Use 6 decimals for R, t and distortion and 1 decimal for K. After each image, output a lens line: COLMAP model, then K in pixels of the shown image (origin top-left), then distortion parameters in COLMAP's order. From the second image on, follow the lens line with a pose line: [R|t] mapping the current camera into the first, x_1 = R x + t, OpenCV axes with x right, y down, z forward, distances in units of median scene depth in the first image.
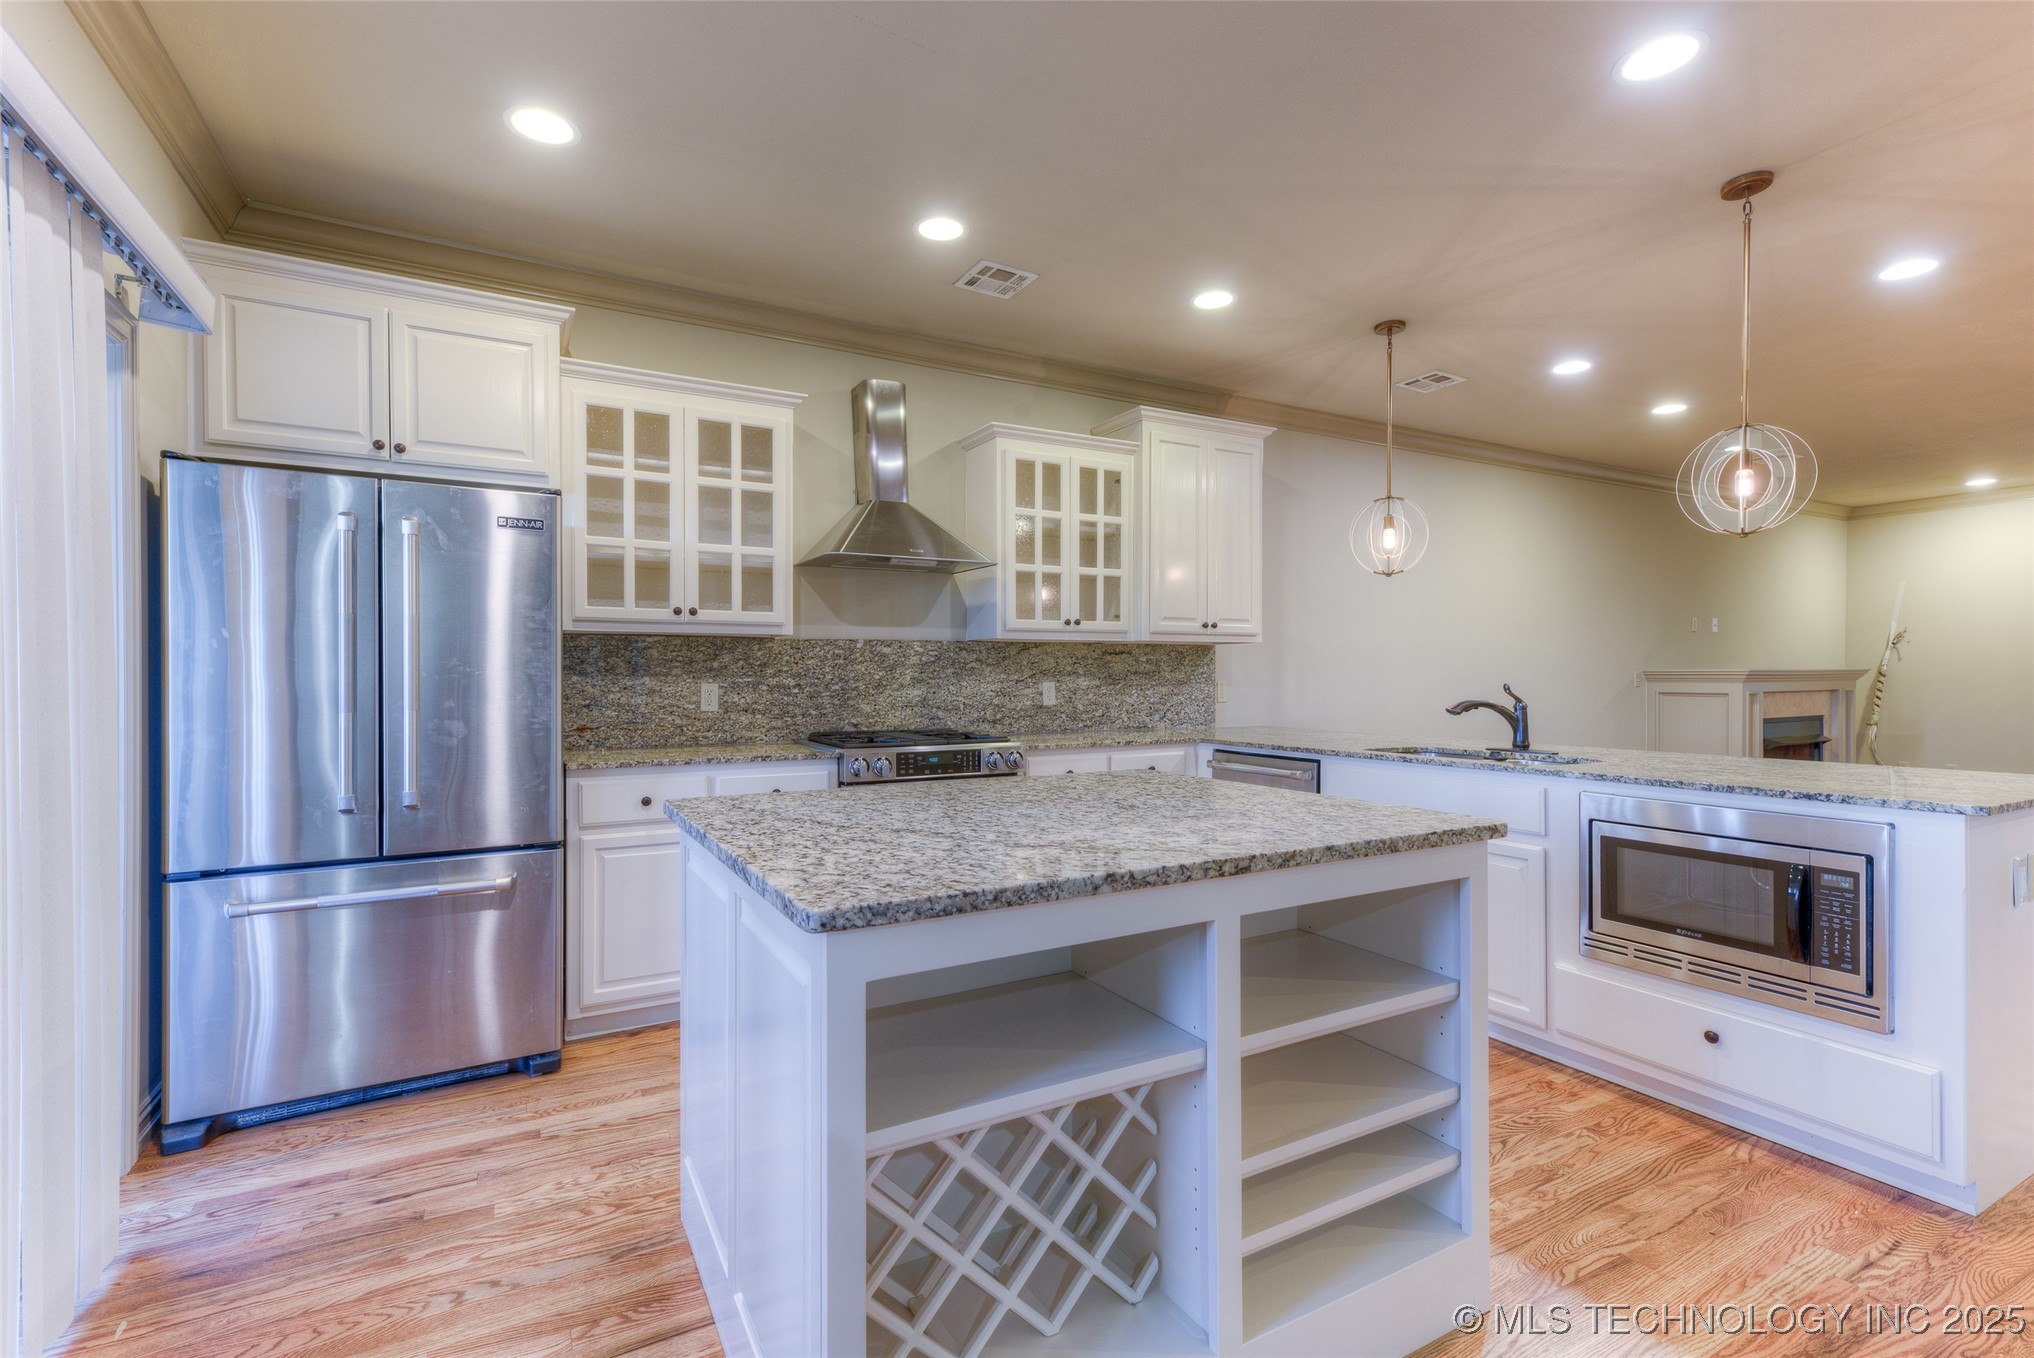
lens RADIAL K [[906.4, 0, 1028.2], [0, 906.4, 693.8], [0, 0, 1]] dist [0.014201, 0.000455]
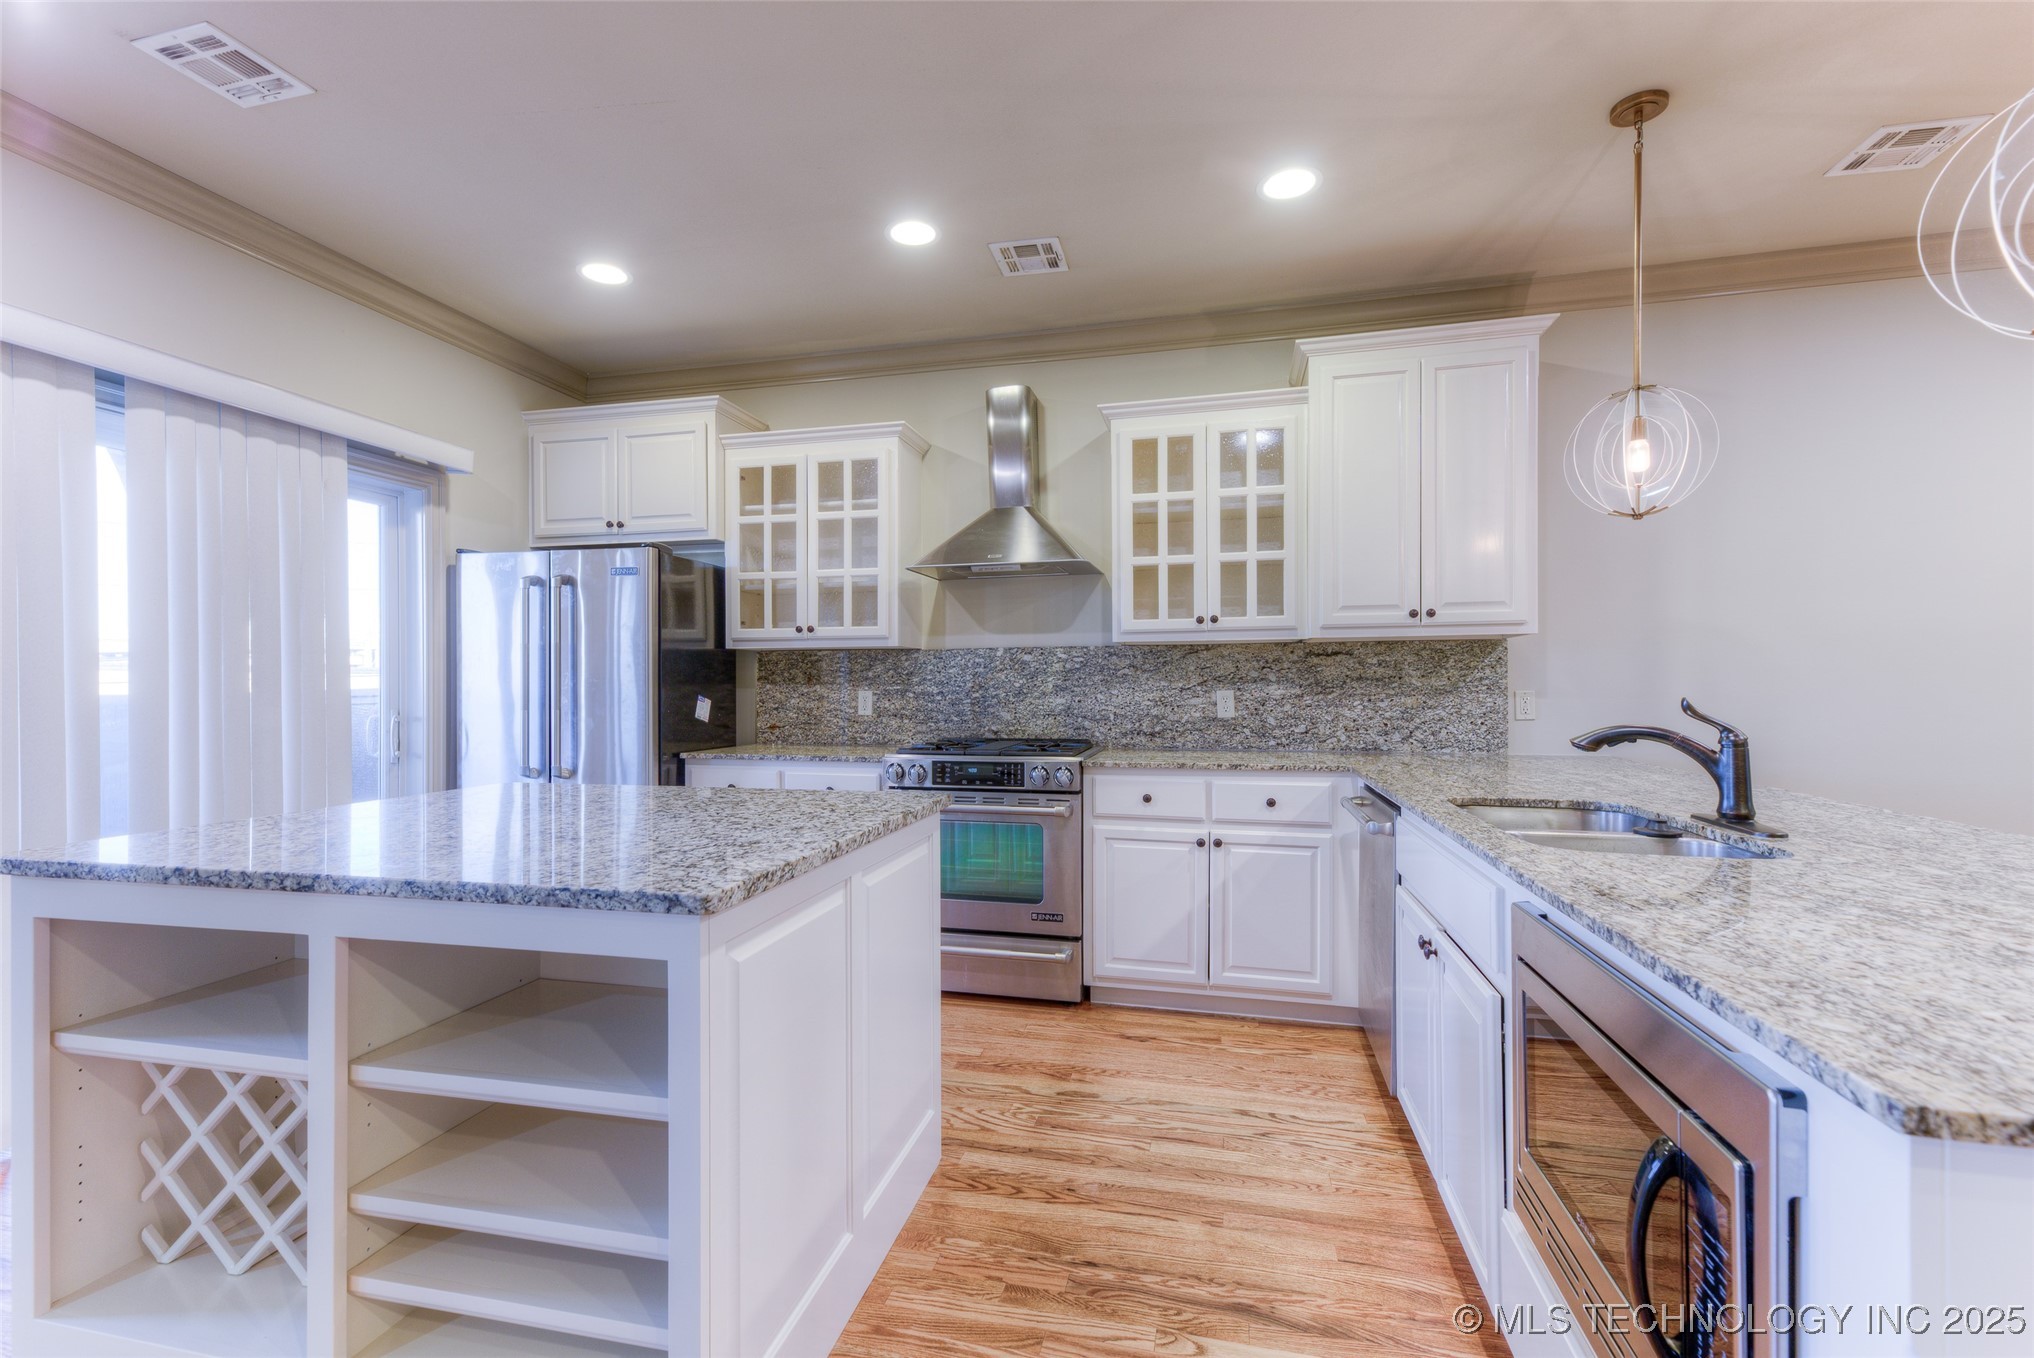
lens RADIAL K [[906.4, 0, 1024.4], [0, 906.4, 685.3], [0, 0, 1]] dist [0.014201, 0.000455]
pose [[0.733077, 0.000221, -0.680145, 0.541611], [-0.010189, 0.999891, -0.010658, -0.007985], [0.680069, 0.014743, 0.733000, 0.294222]]
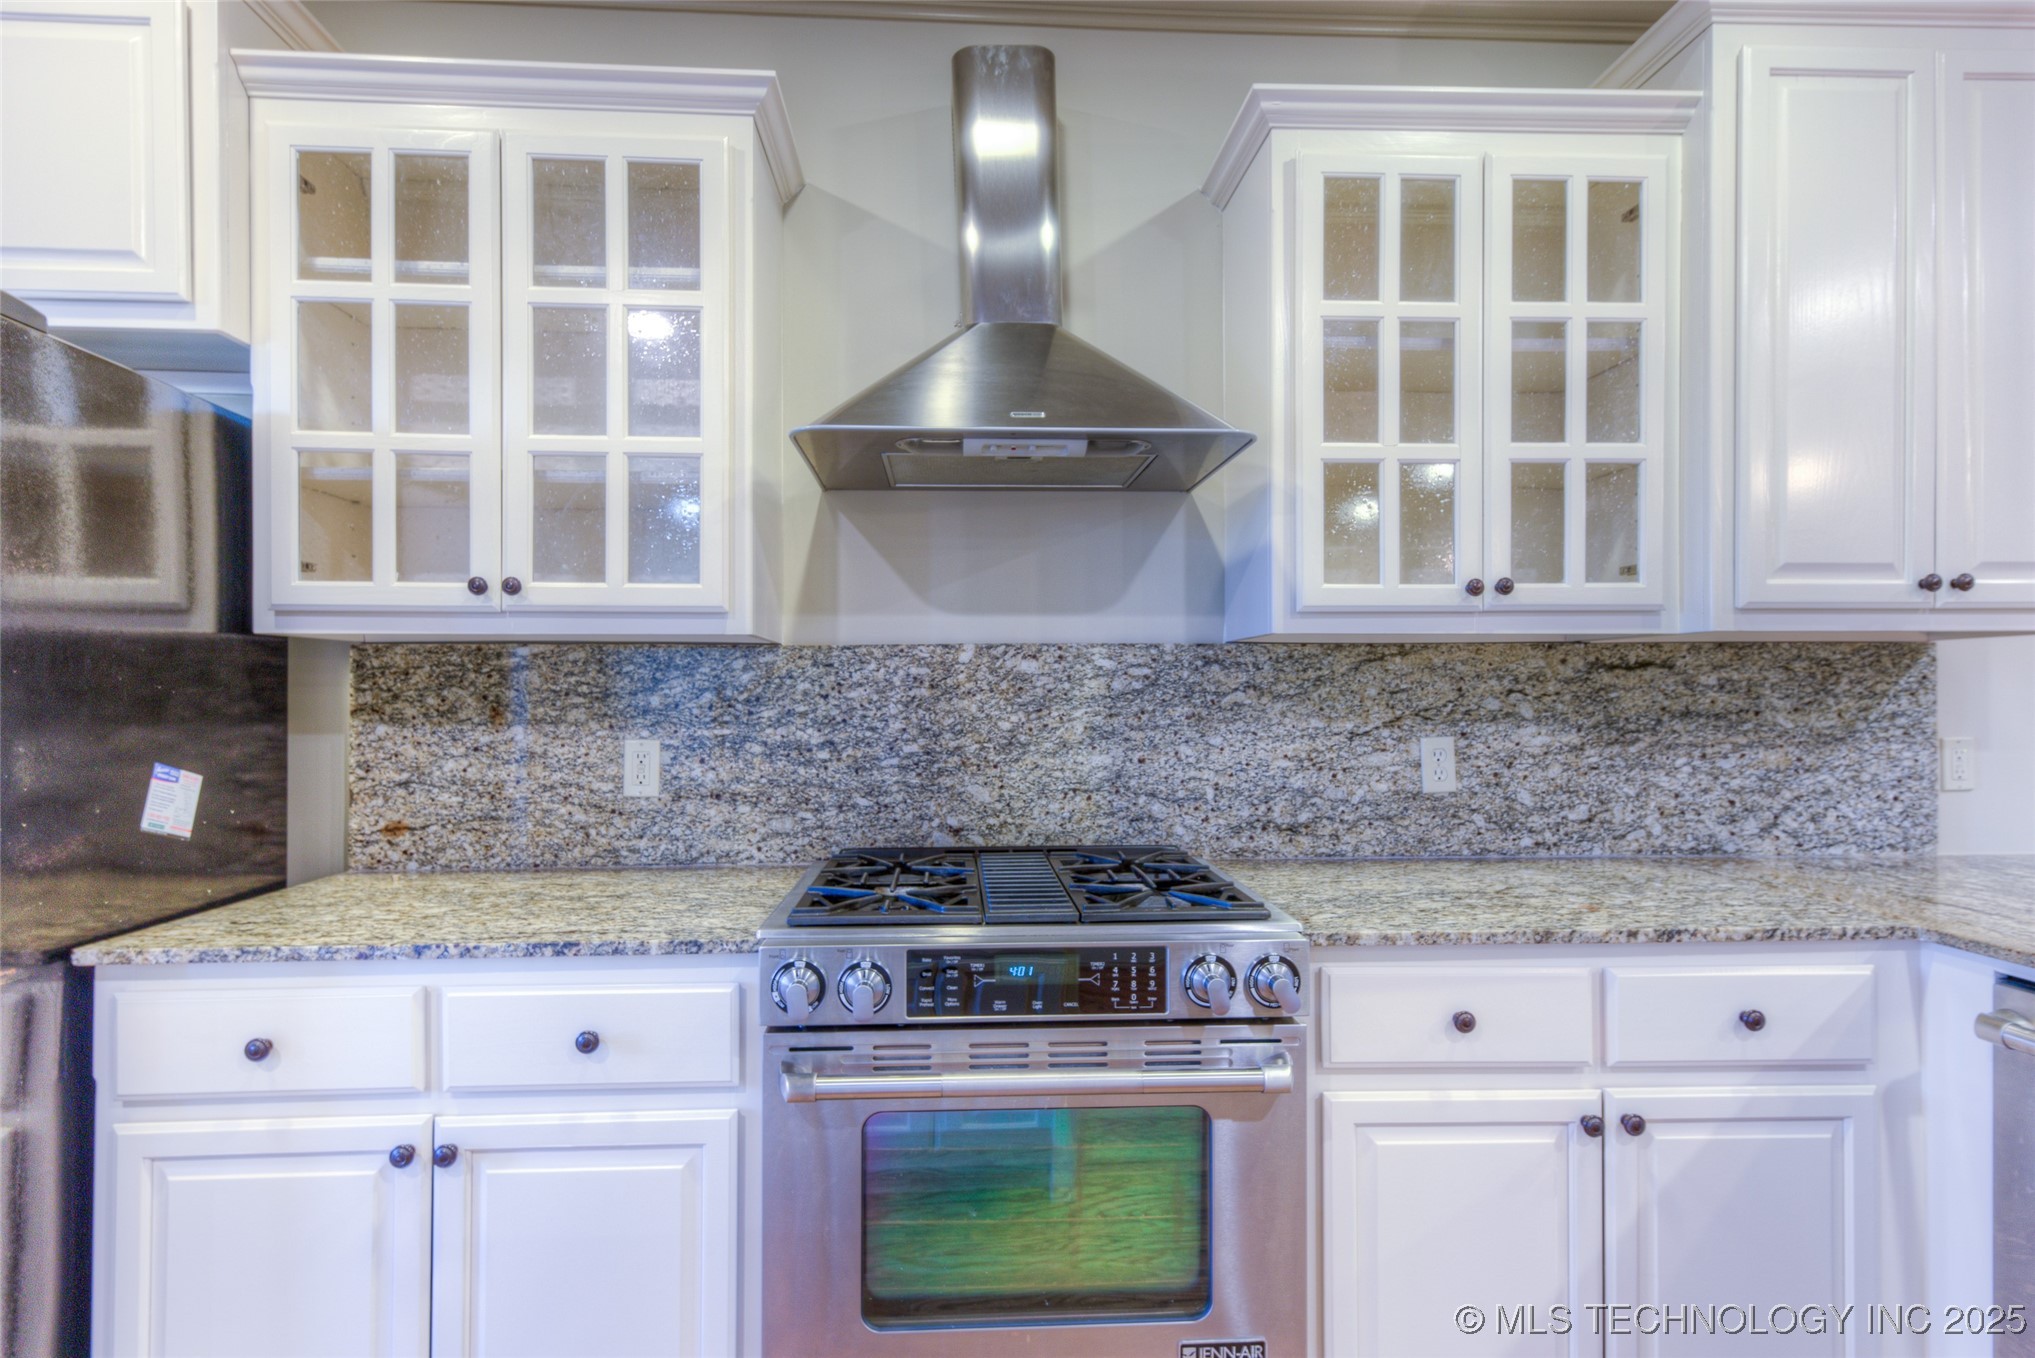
lens RADIAL K [[1009.6, 0, 1012.4], [0, 1009.6, 691.8], [0, 0, 1]] dist [0.018356, -0.003173]
pose [[0.896656, -0.000874, -0.442727, 0.062993], [-0.008695, 0.999770, -0.019585, -0.027084], [0.442643, 0.021410, 0.896442, 0.579297]]
